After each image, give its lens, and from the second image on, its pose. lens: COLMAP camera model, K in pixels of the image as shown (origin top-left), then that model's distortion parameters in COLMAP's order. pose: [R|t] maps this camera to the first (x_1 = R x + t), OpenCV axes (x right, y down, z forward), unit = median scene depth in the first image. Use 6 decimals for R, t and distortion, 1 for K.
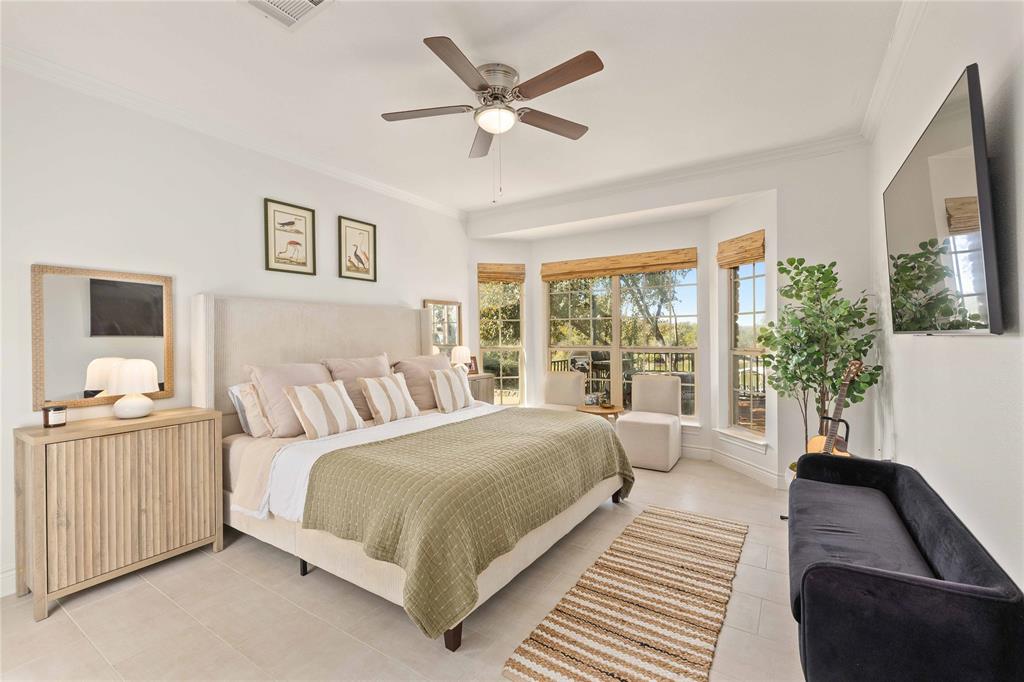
lens RADIAL K [[433.3, 0, 510.4], [0, 433.3, 339.2], [0, 0, 1]] dist [-0.003414, 0.000671]
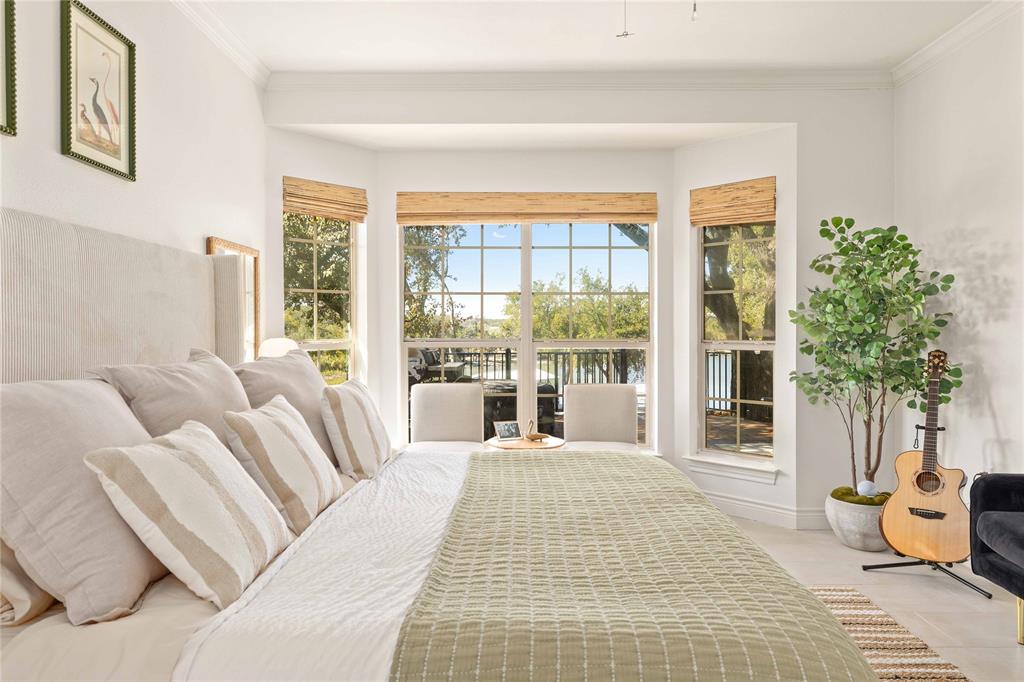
lens RADIAL K [[642.2, 0, 506.7], [0, 642.2, 334.4], [0, 0, 1]] dist [-0.016676, -0.001336]
pose [[0.848991, 0.005184, 0.528382, -0.384178], [-0.004242, 0.999987, -0.002995, 0.018848], [-0.528390, 0.000302, 0.849002, 0.337534]]
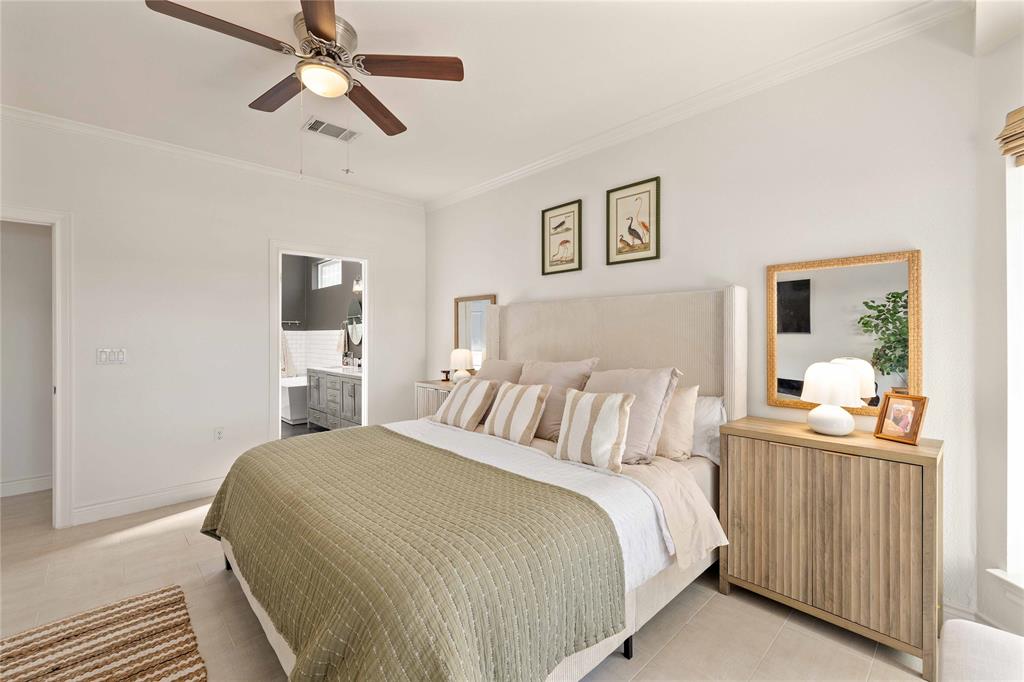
lens RADIAL K [[433.3, 0, 508.7], [0, 433.3, 335.5], [0, 0, 1]] dist [-0.003414, 0.000671]
pose [[-0.216312, 0.012989, -0.976238, 0.495897], [-0.000939, 0.999908, 0.013512, -0.020018], [0.976324, 0.003840, -0.216279, 1.068948]]
